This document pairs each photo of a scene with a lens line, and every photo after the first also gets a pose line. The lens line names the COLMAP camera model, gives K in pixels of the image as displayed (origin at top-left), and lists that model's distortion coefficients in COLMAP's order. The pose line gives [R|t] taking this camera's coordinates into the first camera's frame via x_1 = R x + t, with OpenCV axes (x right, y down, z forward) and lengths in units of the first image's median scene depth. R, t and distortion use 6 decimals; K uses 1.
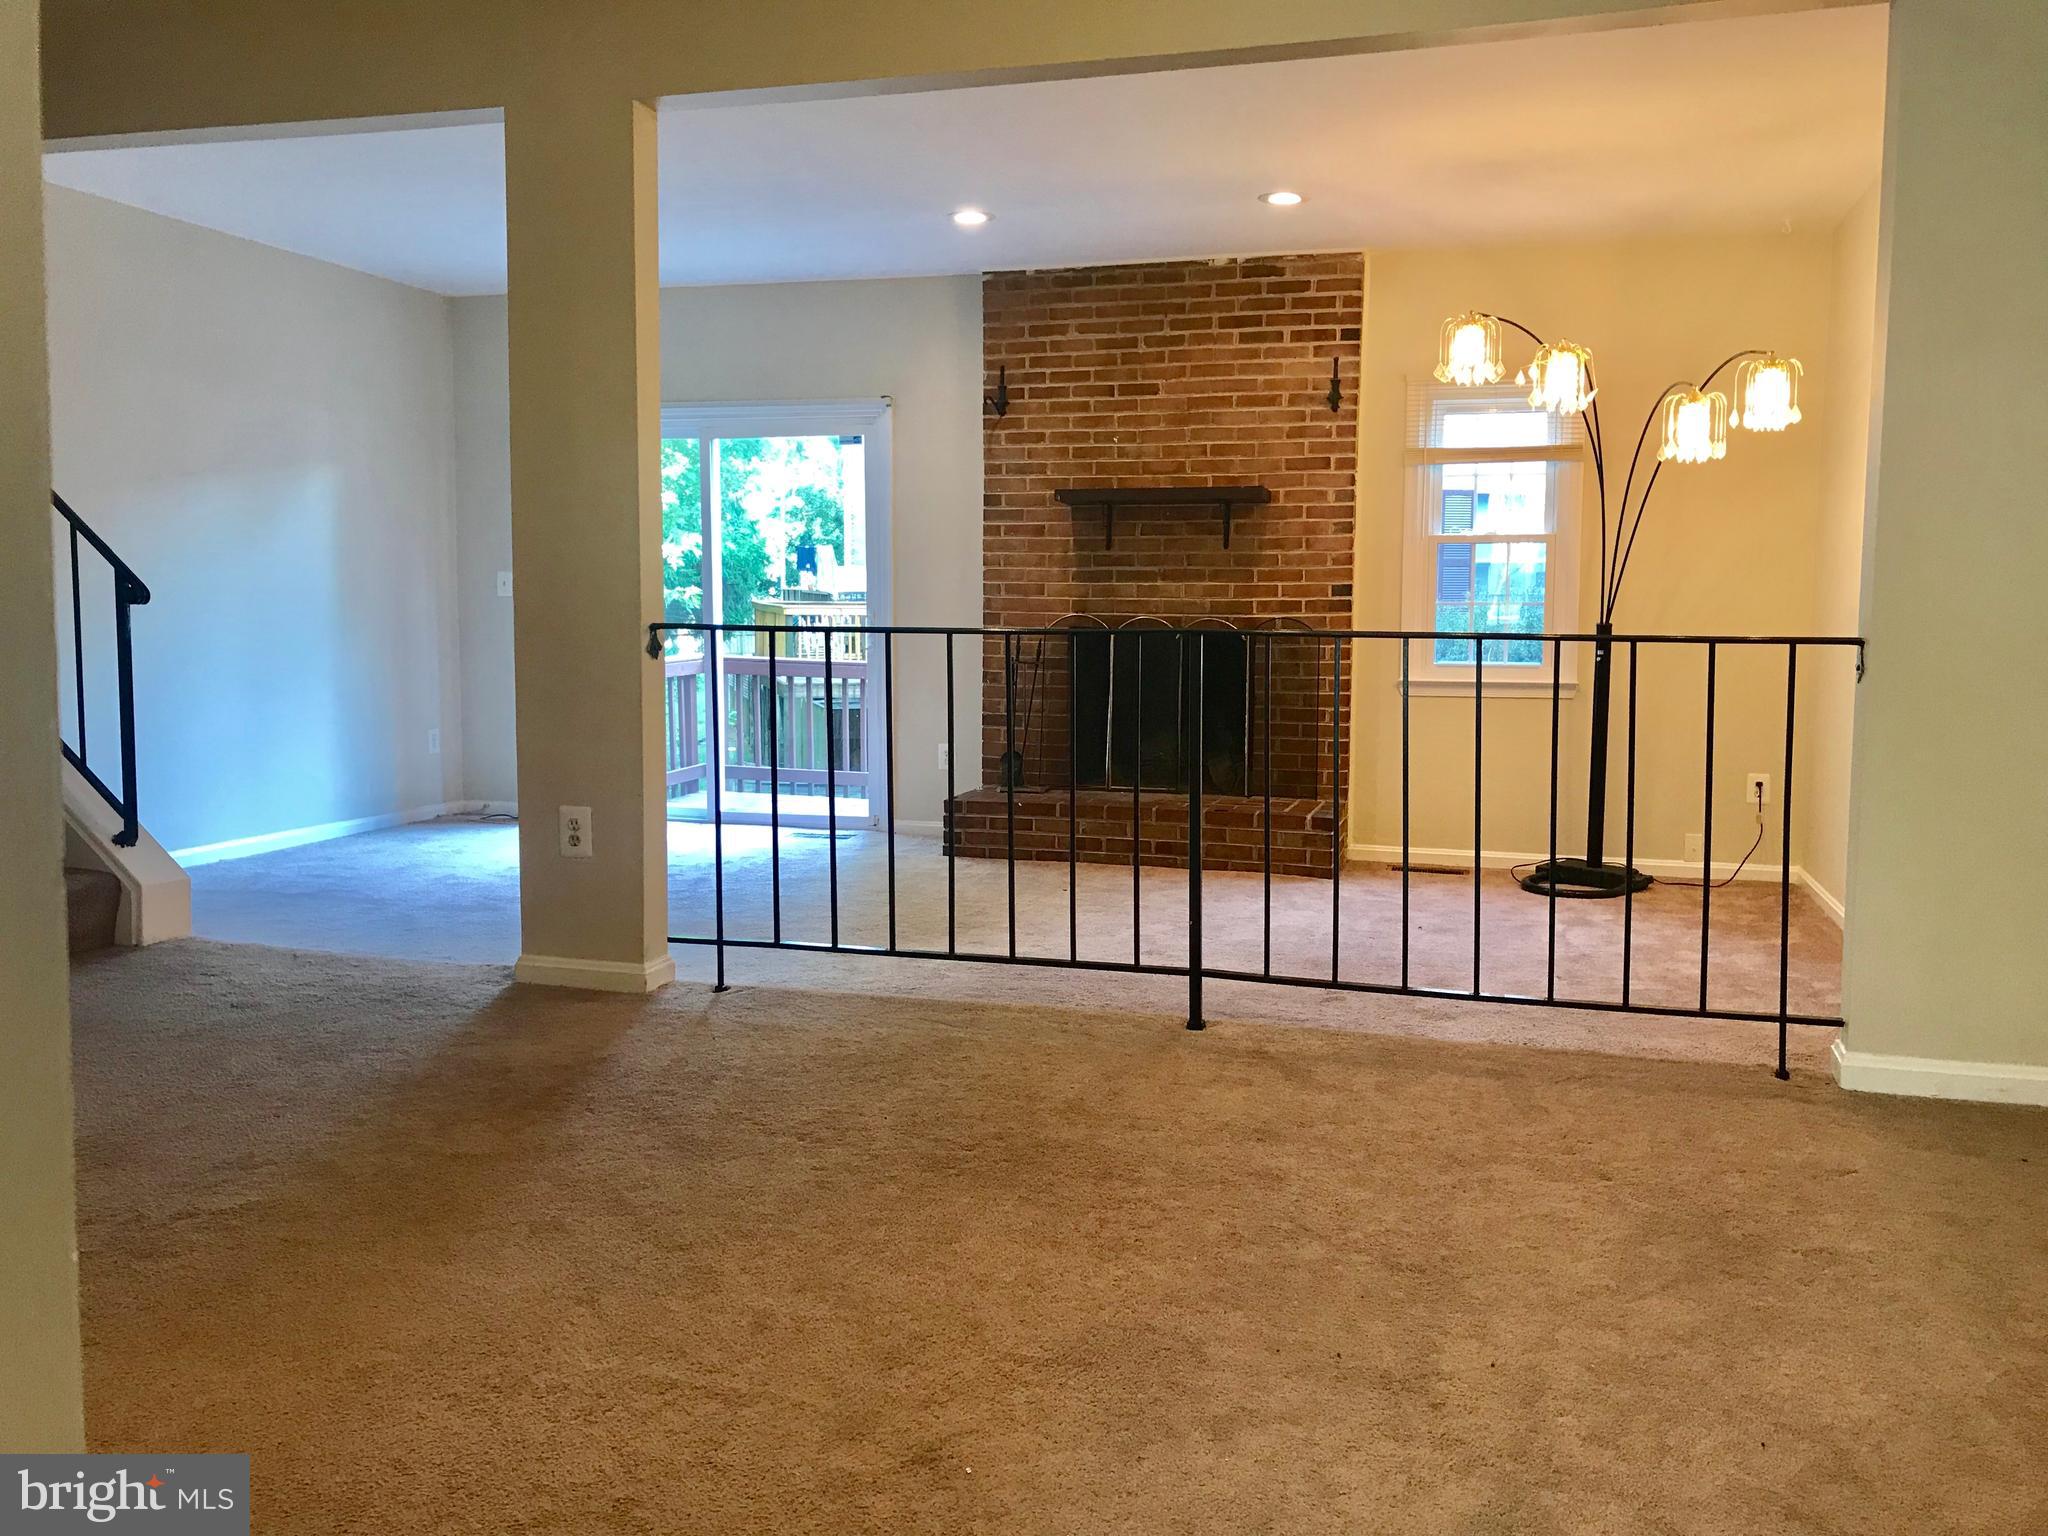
lens RADIAL K [[1698.3, 0, 1023.1], [0, 1698.3, 769.6], [0, 0, 1]] dist [-0.012238, 0.004791]
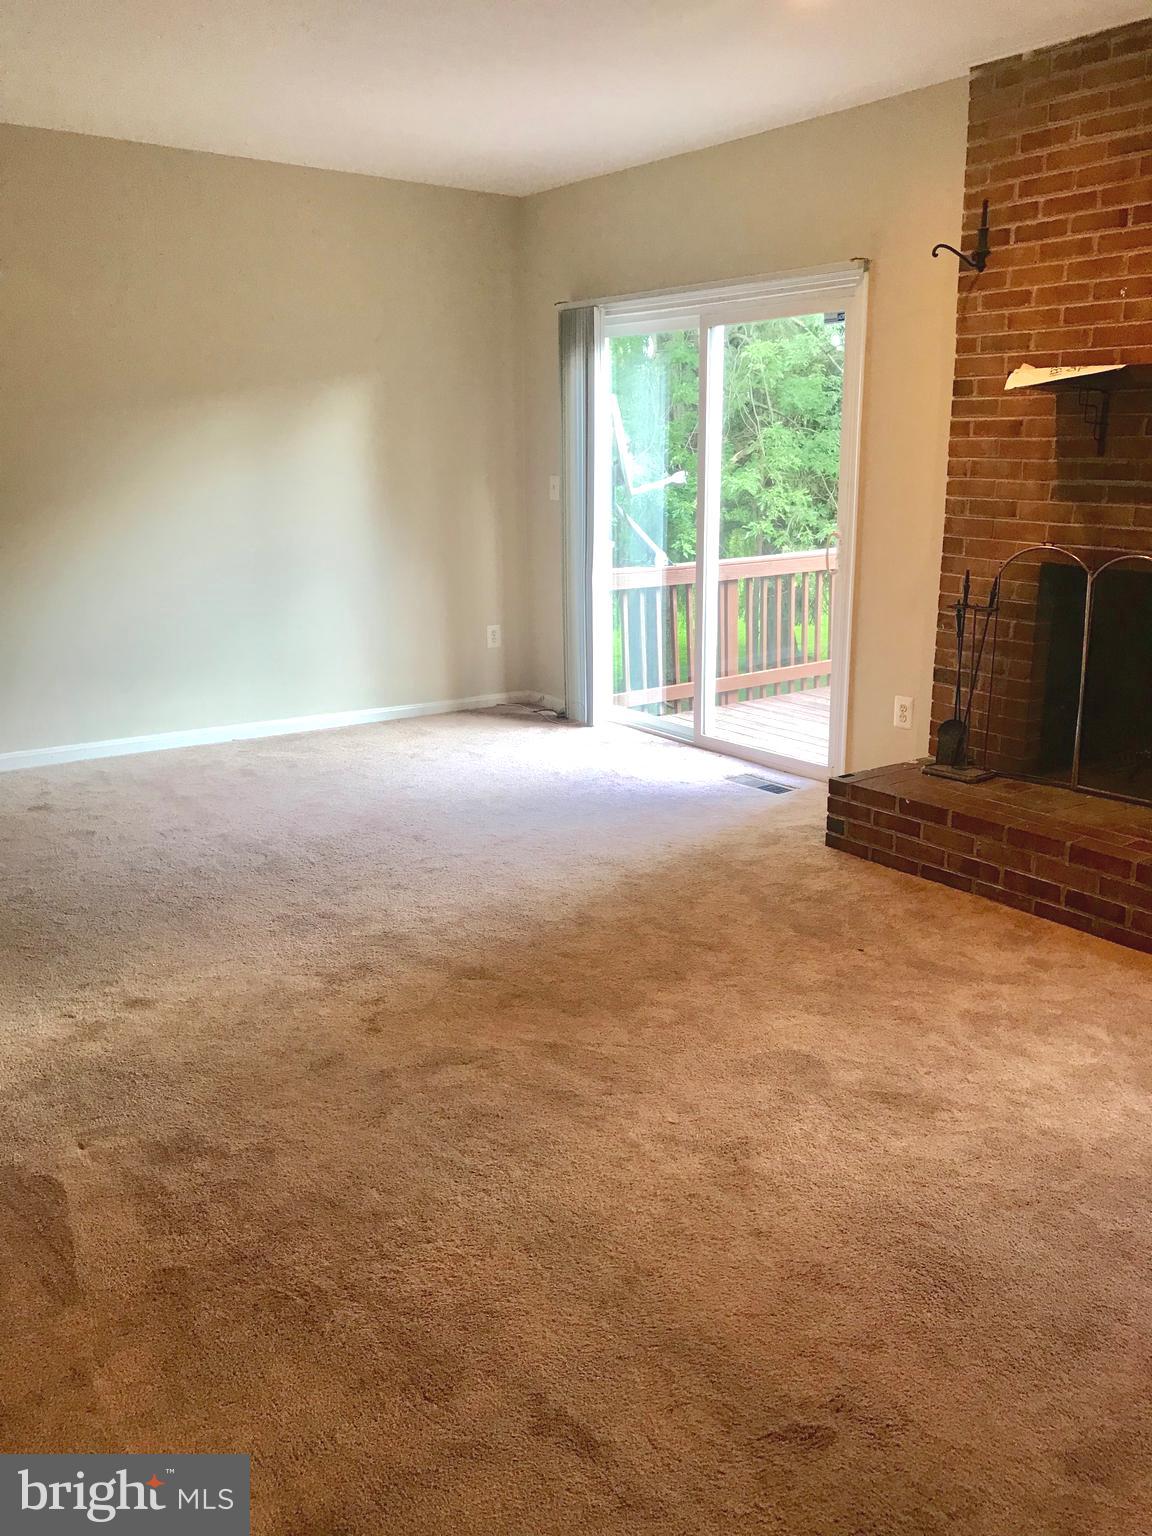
lens RADIAL K [[1273.7, 0, 577.9], [0, 1273.7, 759.0], [0, 0, 1]] dist [-0.012238, 0.004791]
pose [[0.800442, 0.132441, -0.584596, 0.199882], [-0.052878, 0.987084, 0.151223, -0.072922], [0.597074, -0.090134, 0.797107, 0.435298]]
